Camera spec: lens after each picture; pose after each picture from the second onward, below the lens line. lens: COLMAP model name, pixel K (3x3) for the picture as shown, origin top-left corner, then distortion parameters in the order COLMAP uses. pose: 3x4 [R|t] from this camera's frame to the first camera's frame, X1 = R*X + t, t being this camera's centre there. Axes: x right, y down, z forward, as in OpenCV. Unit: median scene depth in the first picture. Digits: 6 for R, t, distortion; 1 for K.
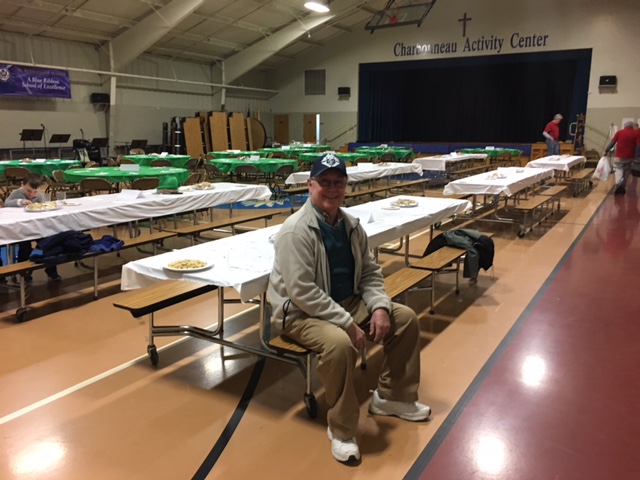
lens RADIAL K [[550.8, 0, 318.9], [0, 550.8, 238.4], [0, 0, 1]] dist [0.071612, -0.089082]
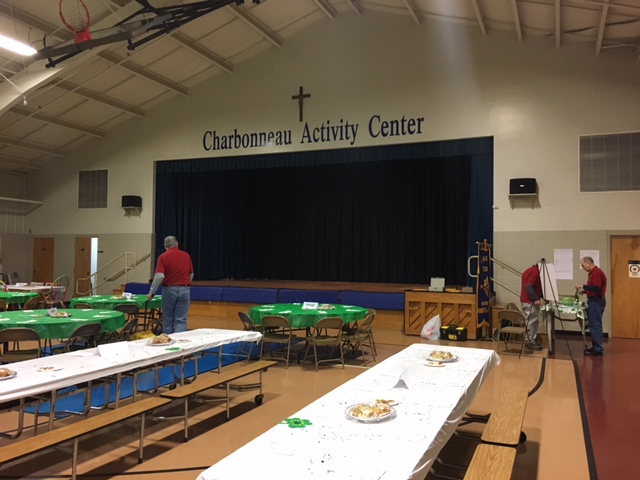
lens RADIAL K [[550.8, 0, 320.5], [0, 550.8, 239.9], [0, 0, 1]] dist [0.071612, -0.089082]
pose [[0.990742, 0.013013, 0.135133, 0.202522], [0.017999, 0.974018, -0.225755, -0.088132], [-0.134559, 0.226097, 0.964766, 0.424470]]
